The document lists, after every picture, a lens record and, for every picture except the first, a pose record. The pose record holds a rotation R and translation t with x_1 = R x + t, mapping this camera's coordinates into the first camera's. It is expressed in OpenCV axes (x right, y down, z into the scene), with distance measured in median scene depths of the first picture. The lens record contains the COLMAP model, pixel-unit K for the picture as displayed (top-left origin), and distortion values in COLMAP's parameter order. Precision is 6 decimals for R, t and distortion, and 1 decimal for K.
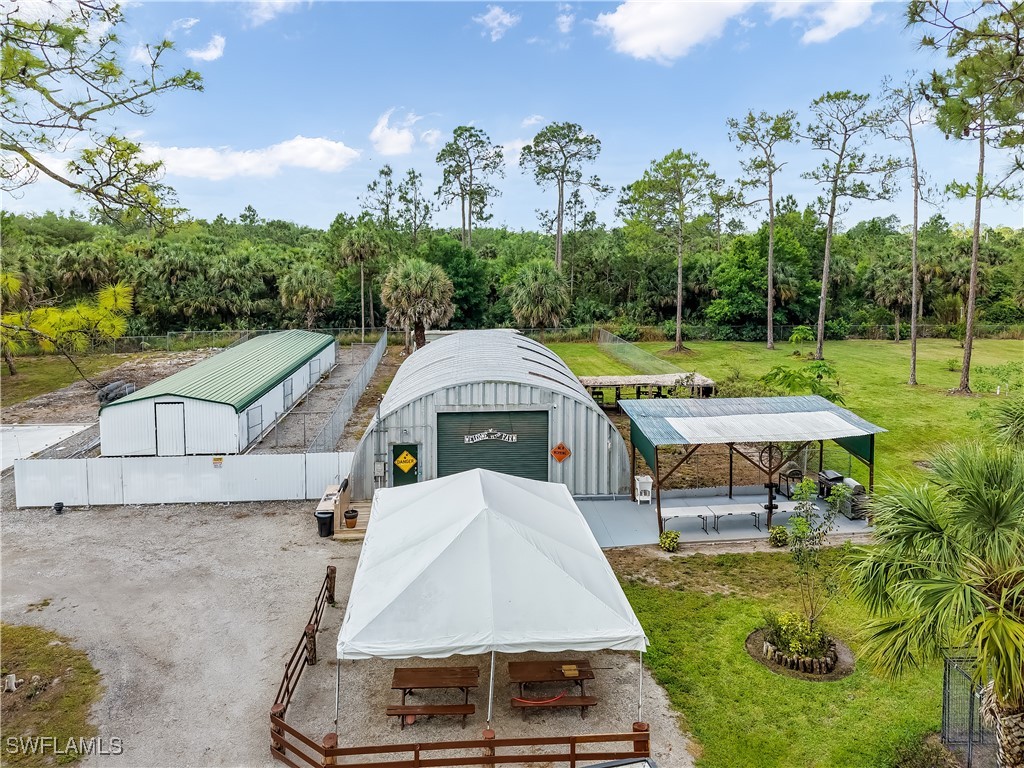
lens RADIAL K [[688.3, 0, 532.7], [0, 688.3, 266.9], [0, 0, 1]] dist [0.012600, -0.014515]
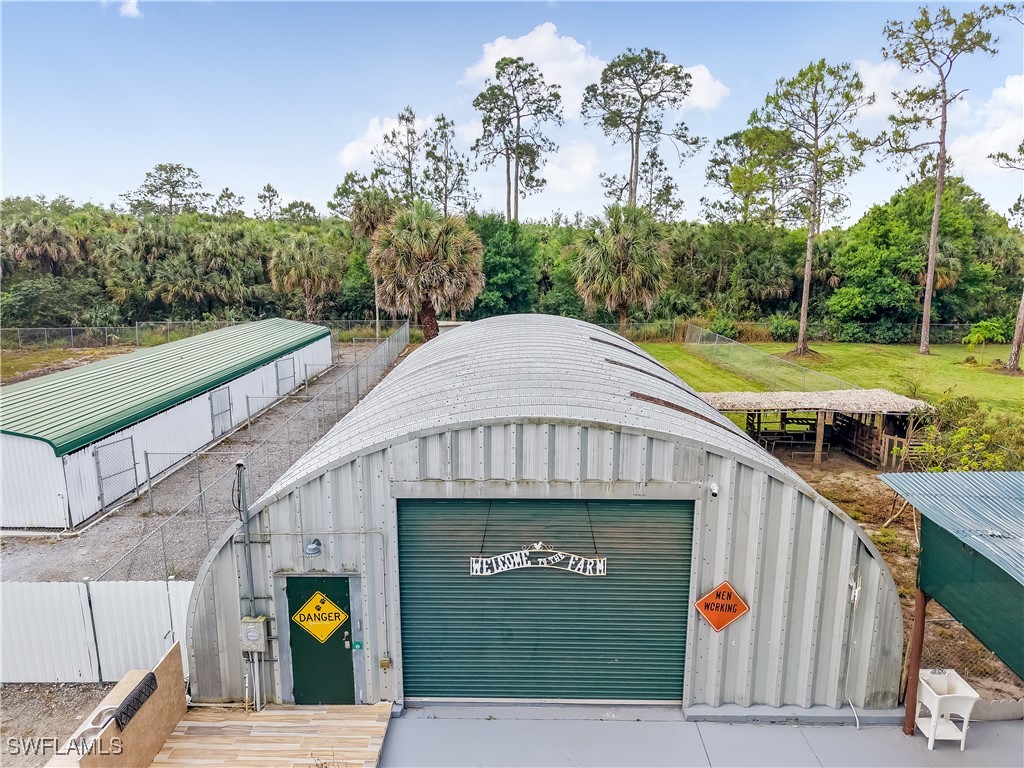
lens RADIAL K [[688.3, 0, 515.0], [0, 688.3, 380.8], [0, 0, 1]] dist [0.012600, -0.014515]
pose [[0.994881, 0.017286, -0.099560, -0.013573], [-0.001285, 0.987344, 0.158588, 0.031574], [0.101042, -0.157648, 0.982312, 0.232042]]
